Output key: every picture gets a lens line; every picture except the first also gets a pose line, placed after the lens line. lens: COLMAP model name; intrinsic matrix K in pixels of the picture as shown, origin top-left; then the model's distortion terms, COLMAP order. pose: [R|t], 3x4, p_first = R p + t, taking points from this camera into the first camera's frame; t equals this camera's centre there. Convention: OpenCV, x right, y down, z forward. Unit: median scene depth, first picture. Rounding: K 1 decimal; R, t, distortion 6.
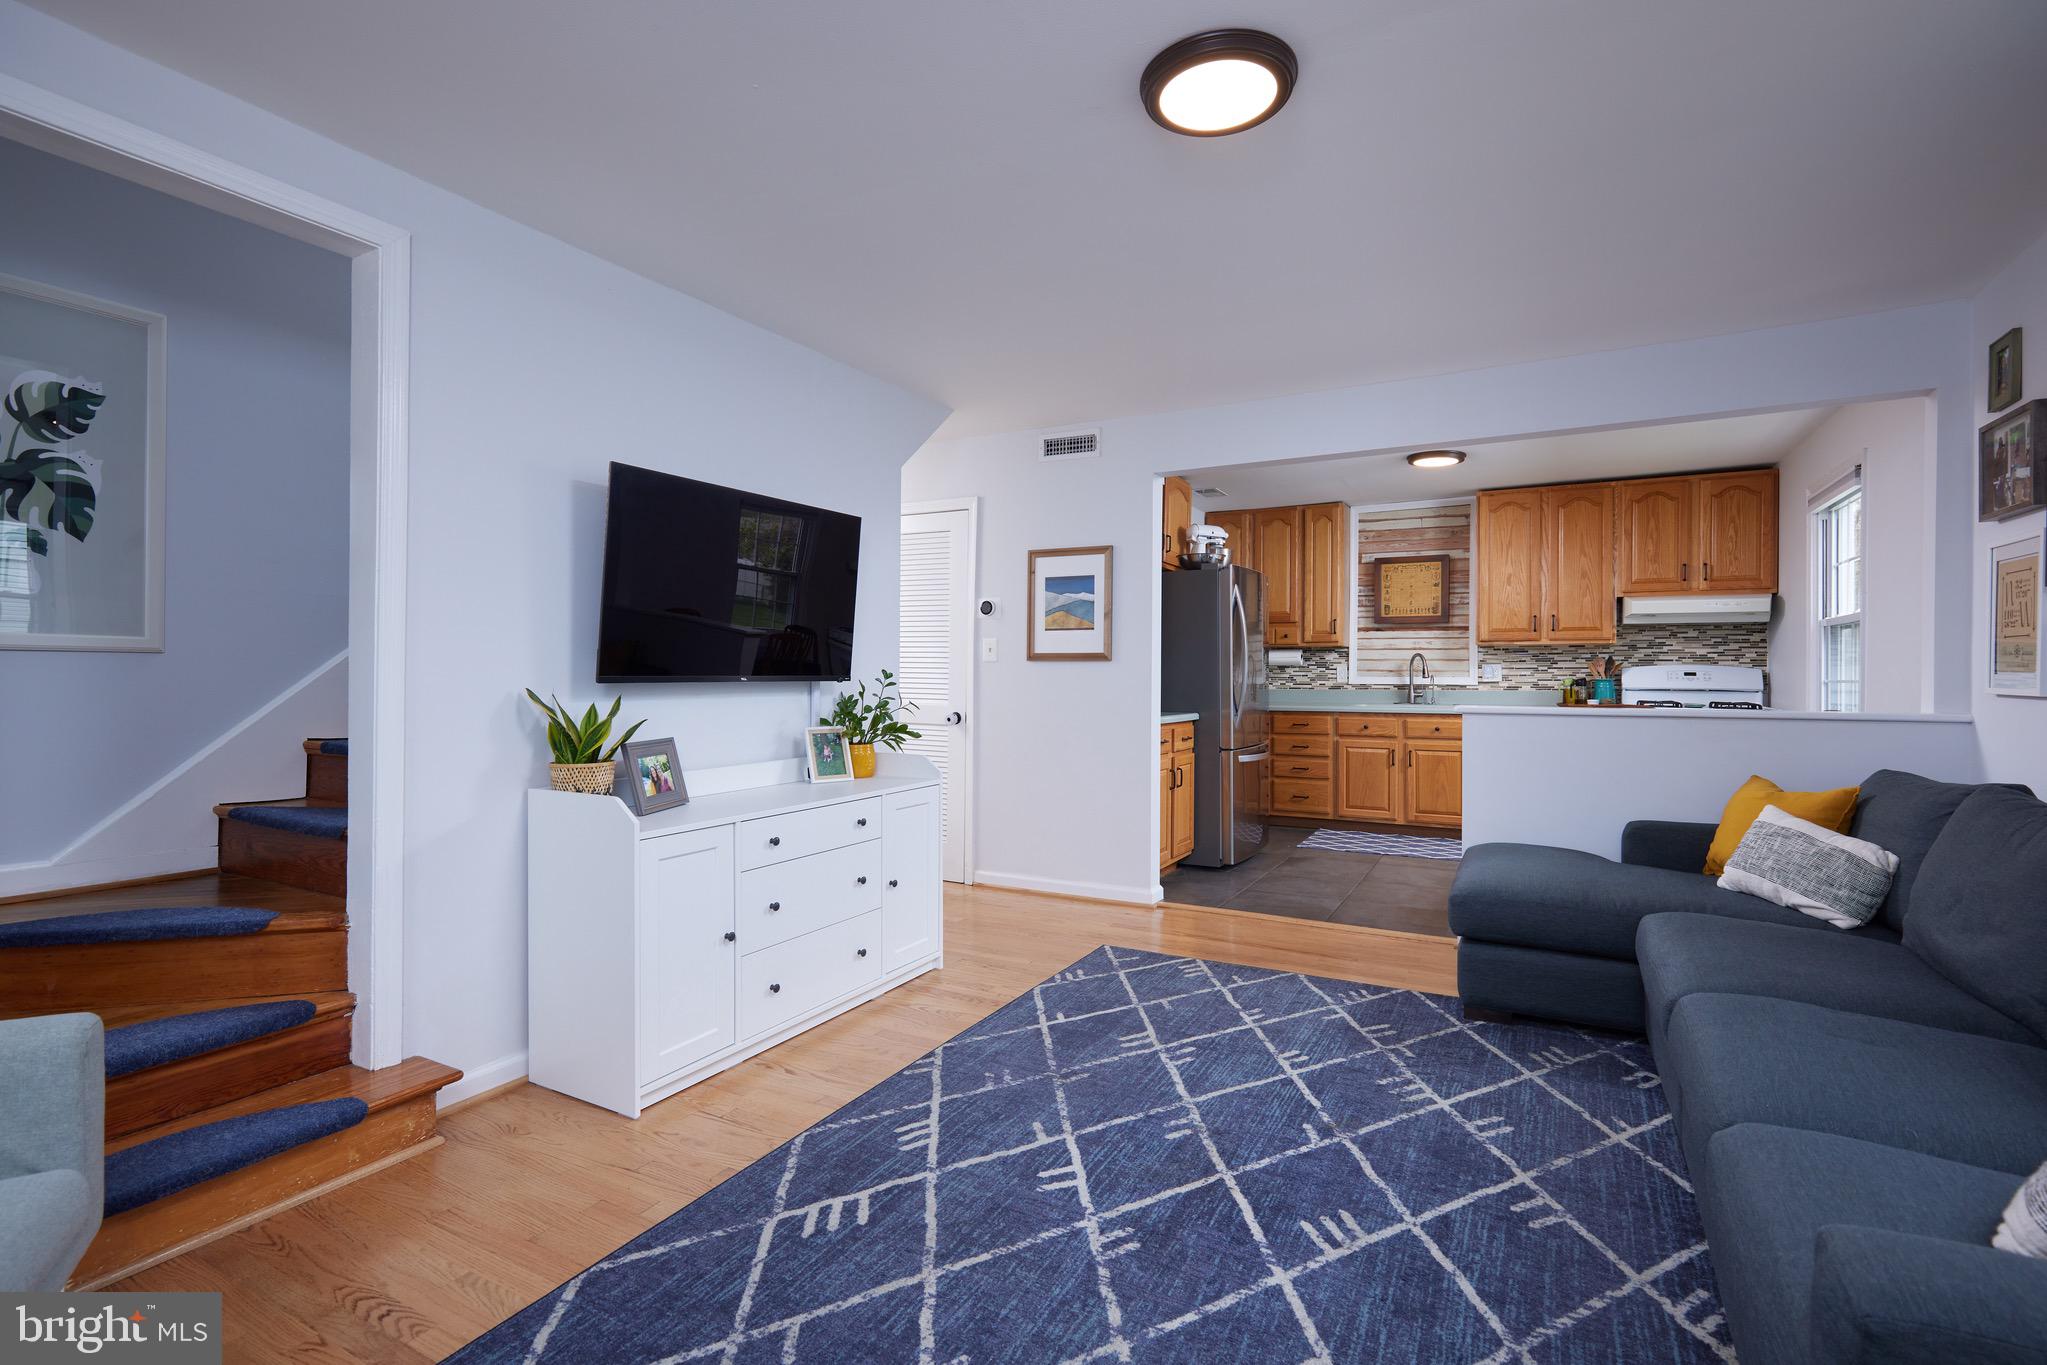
lens RADIAL K [[934.2, 0, 1030.7], [0, 934.2, 673.4], [0, 0, 1]] dist [-0.000863, 0.000860]
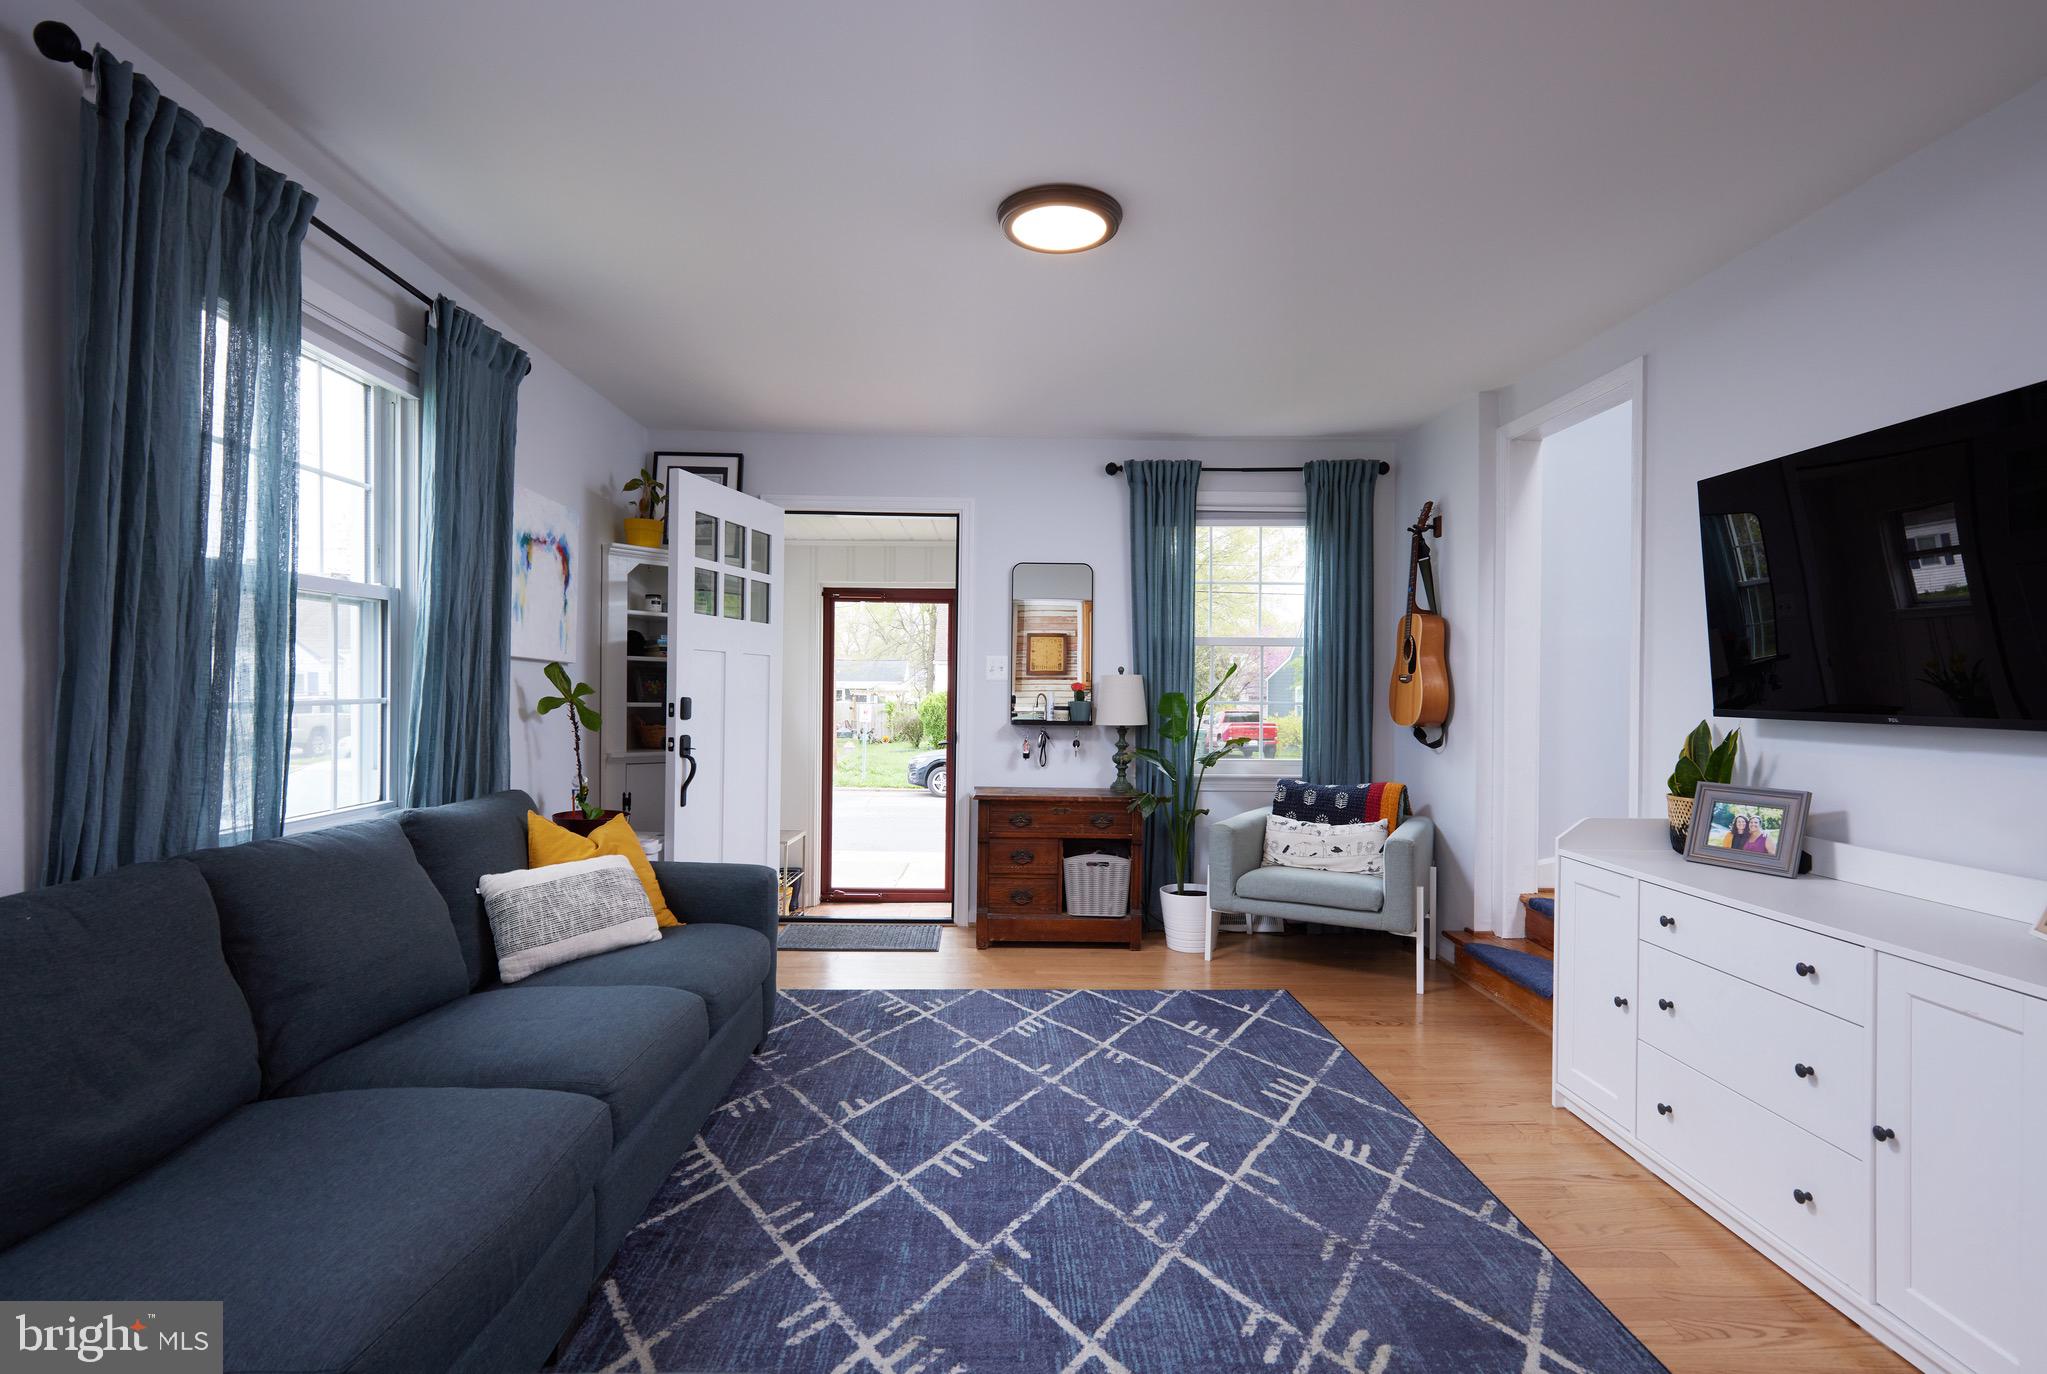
lens RADIAL K [[1005.4, 0, 1011.8], [0, 1005.4, 690.6], [0, 0, 1]] dist [-0.001631, 0.001363]
pose [[-0.864983, -0.008022, -0.501737, 0.616579], [-0.012773, 0.999900, 0.006034, -0.010208], [0.501638, 0.011628, -0.864999, 1.436104]]
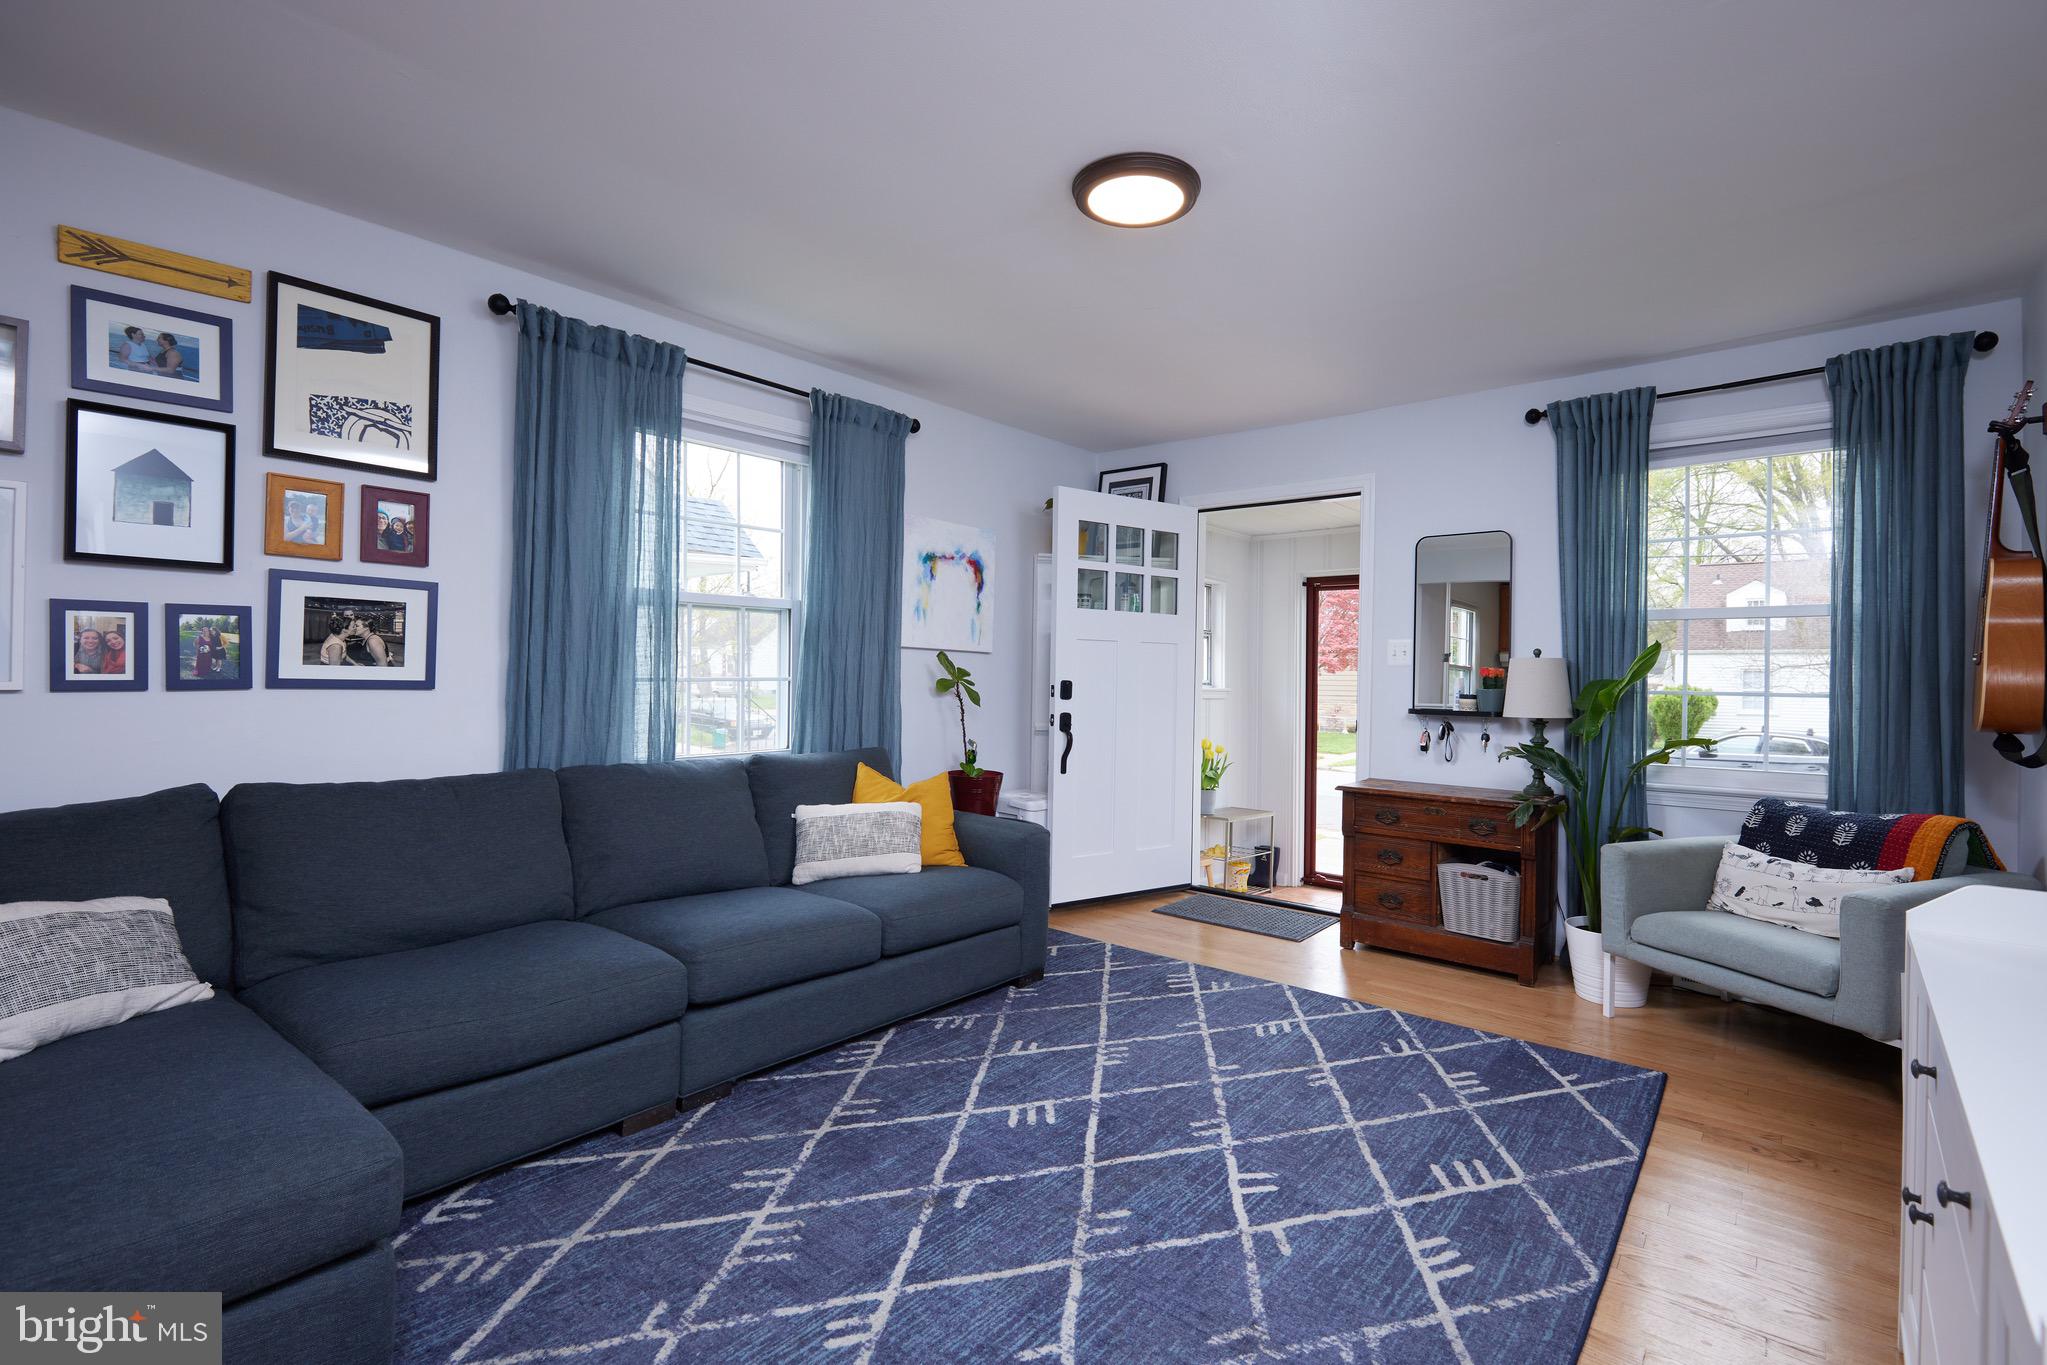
lens RADIAL K [[934.2, 0, 1040.7], [0, 934.2, 675.3], [0, 0, 1]] dist [-0.000863, 0.000860]
pose [[-0.982731, -0.014022, 0.184510, 0.059436], [-0.012895, 0.999890, 0.007303, -0.005337], [-0.184593, 0.004798, -0.982803, 1.499644]]
